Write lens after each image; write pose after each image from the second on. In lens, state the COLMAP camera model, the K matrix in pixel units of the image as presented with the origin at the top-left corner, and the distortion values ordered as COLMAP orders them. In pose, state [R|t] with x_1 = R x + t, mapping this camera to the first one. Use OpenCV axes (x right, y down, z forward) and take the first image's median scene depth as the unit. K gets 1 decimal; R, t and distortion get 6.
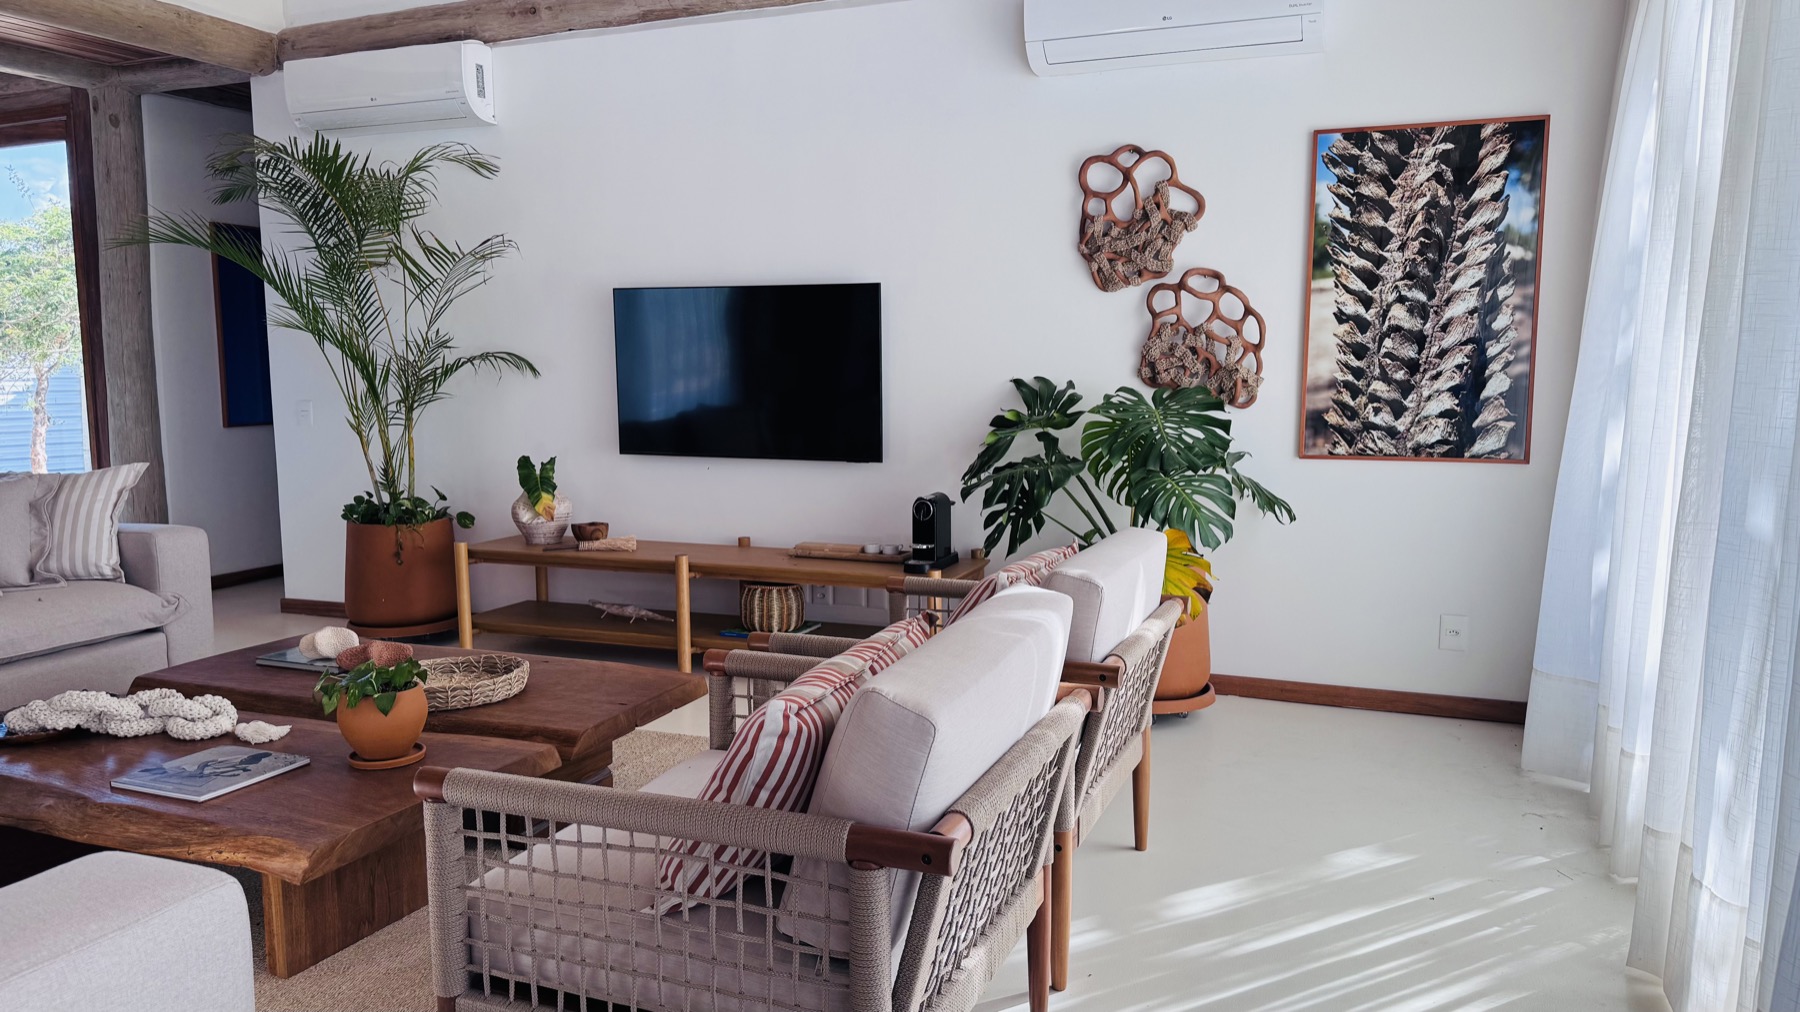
lens RADIAL K [[1255.7, 0, 904.0], [0, 1255.7, 519.0], [0, 0, 1]] dist [0.089001, -0.122509]
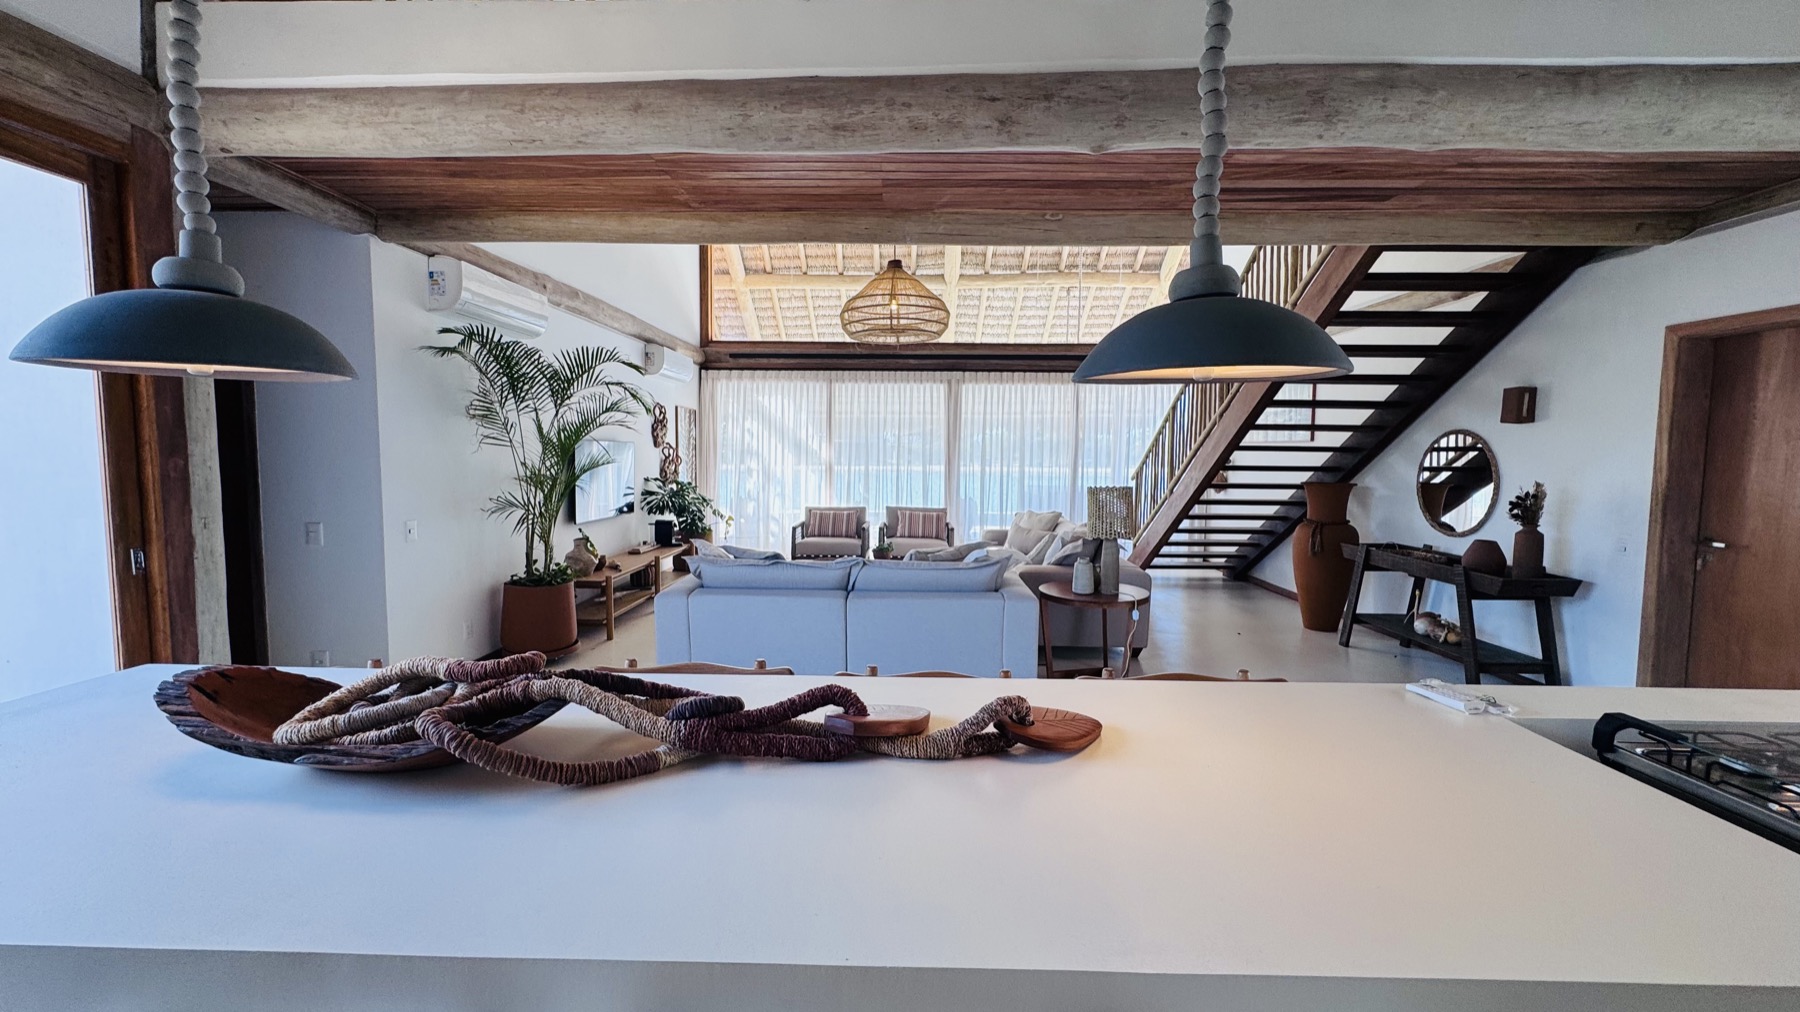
lens RADIAL K [[718.0, 0, 898.4], [0, 718.0, 506.3], [0, 0, 1]] dist [-0.005983, 0.001595]
pose [[-0.352581, -0.069092, 0.933227, -1.741233], [0.107796, 0.987633, 0.113846, -0.184217], [-0.929552, 0.140738, -0.340772, 1.115721]]
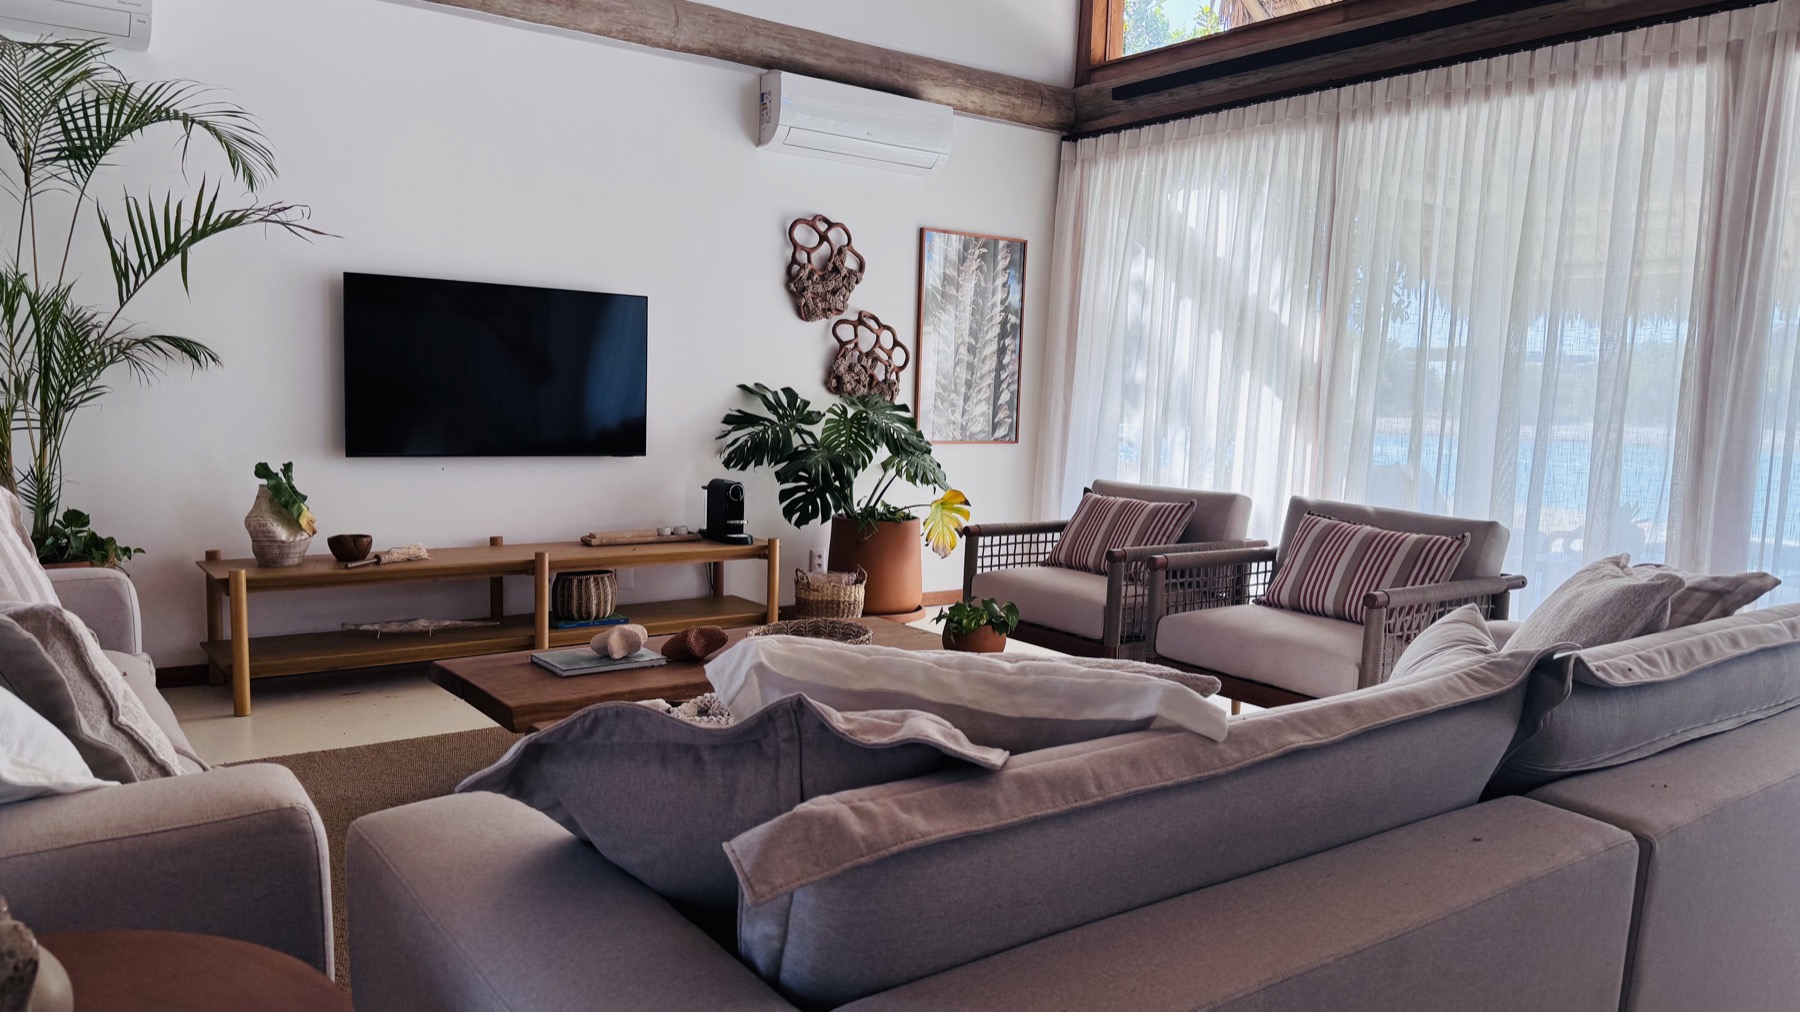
lens RADIAL K [[1255.7, 0, 898.6], [0, 1255.7, 525.7], [0, 0, 1]] dist [0.089001, -0.122509]
pose [[0.524480, -0.074886, 0.848123, -0.967611], [0.073199, 0.996402, 0.042712, -0.016293], [-0.848271, 0.039680, 0.528074, 0.237454]]
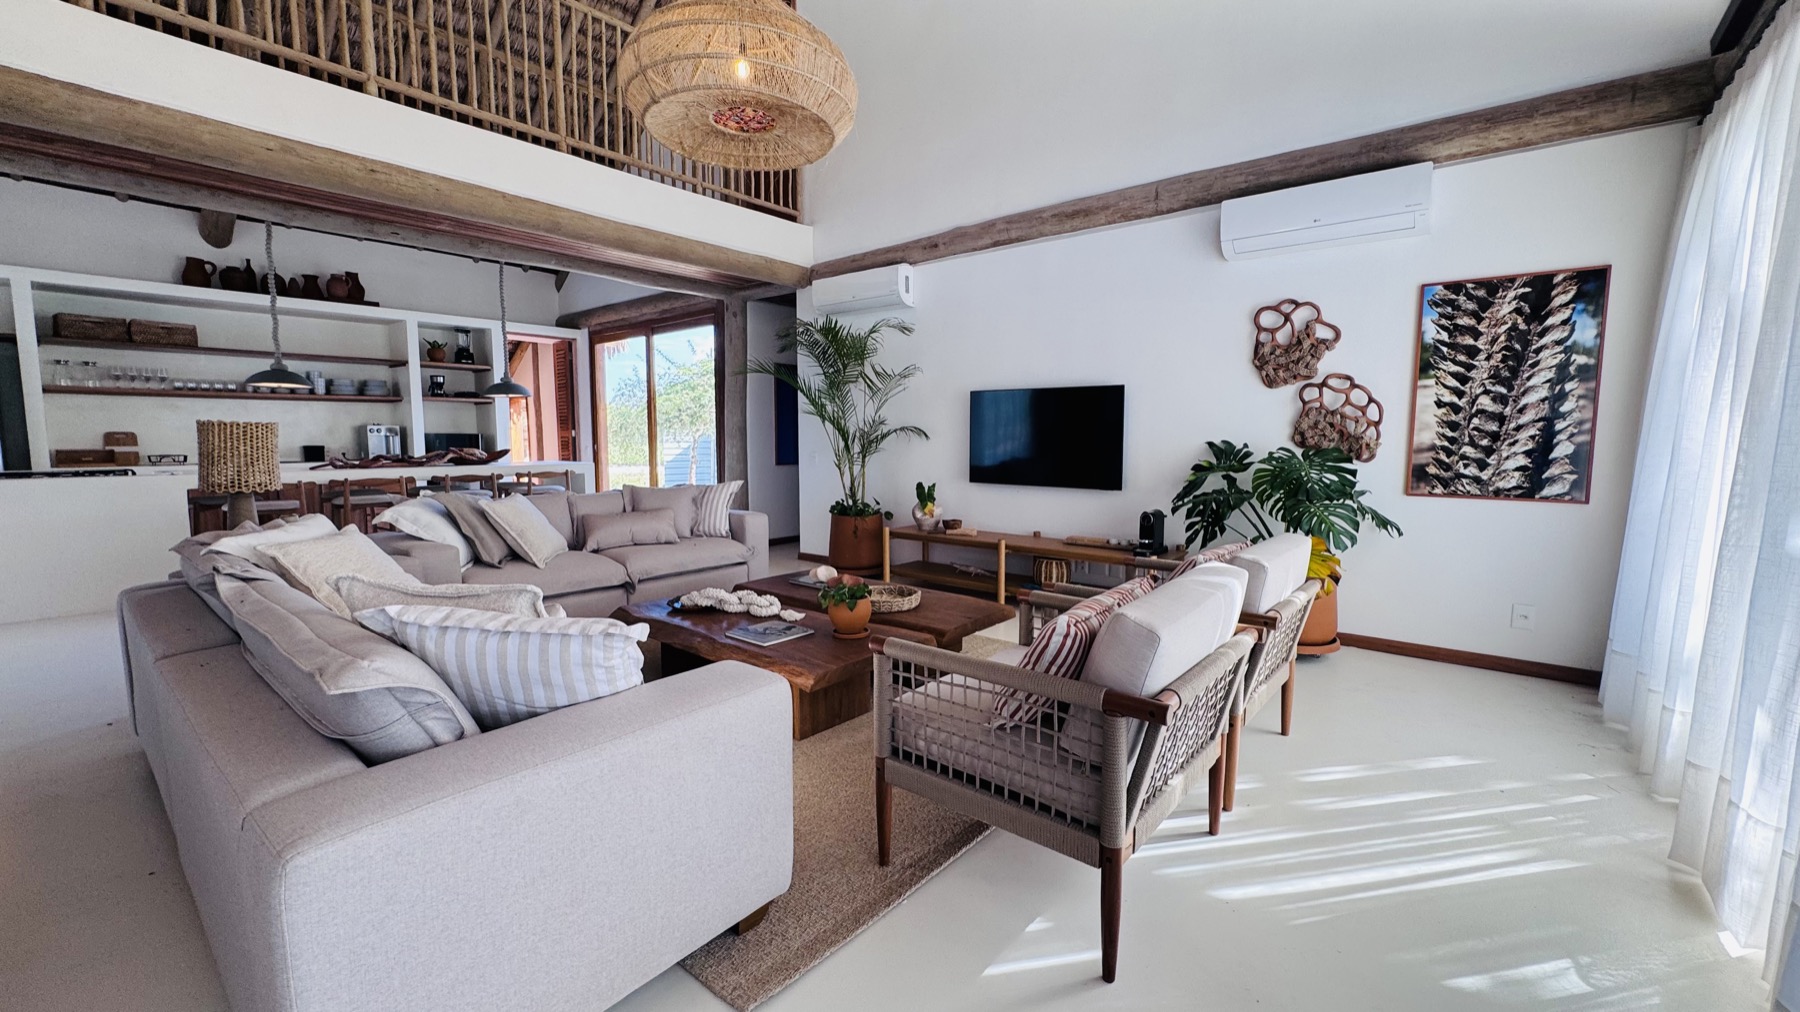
lens RADIAL K [[718.0, 0, 900.9], [0, 718.0, 504.3], [0, 0, 1]] dist [-0.005983, 0.001595]
pose [[0.952238, 0.034778, -0.303371, -0.007682], [-0.043567, 0.998803, -0.022248, 0.008568], [0.302234, 0.034402, 0.952613, -0.011356]]
